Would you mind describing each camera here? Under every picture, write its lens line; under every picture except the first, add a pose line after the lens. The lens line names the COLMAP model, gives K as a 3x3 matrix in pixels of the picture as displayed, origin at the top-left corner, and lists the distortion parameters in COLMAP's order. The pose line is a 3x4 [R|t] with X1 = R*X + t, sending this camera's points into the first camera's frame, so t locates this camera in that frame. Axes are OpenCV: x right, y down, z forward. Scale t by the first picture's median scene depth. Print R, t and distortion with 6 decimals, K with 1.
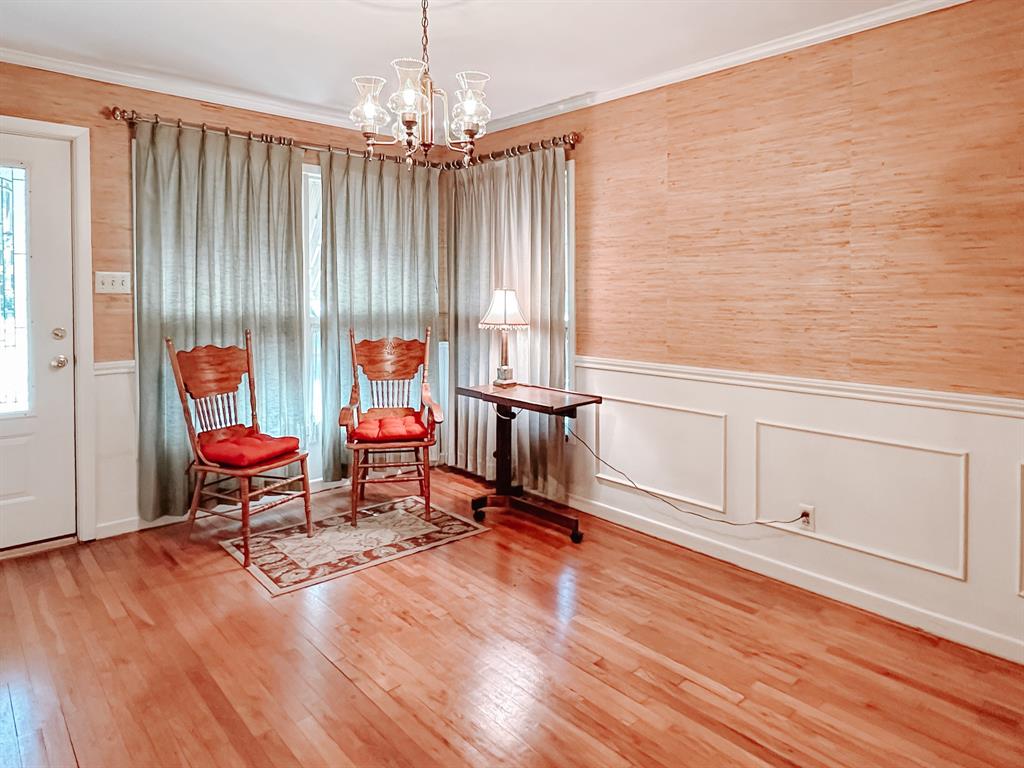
lens RADIAL K [[636.7, 0, 512.3], [0, 636.7, 345.2], [0, 0, 1]] dist [-0.002880, -0.000476]
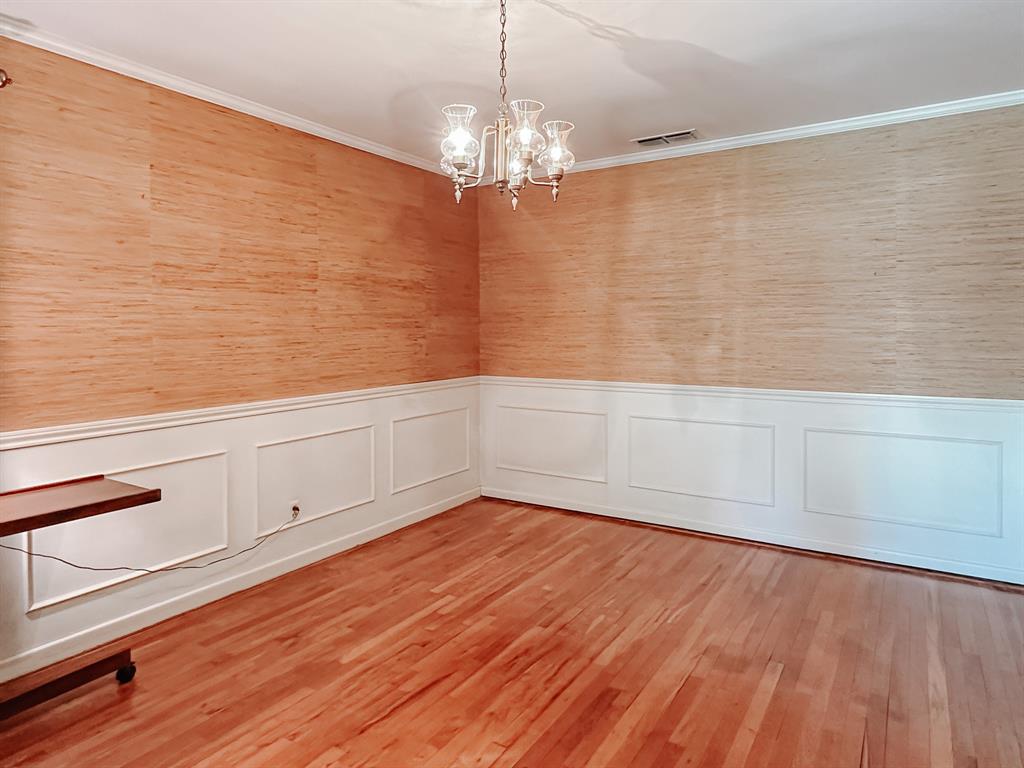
lens RADIAL K [[622.3, 0, 512.0], [0, 622.3, 384.0], [0, 0, 1]] dist [-0.002296, 0.001159]
pose [[-0.258491, -0.091011, 0.961717, -0.771252], [0.084498, 0.989606, 0.116362, -0.075740], [-0.962311, 0.111341, -0.248114, 0.856635]]
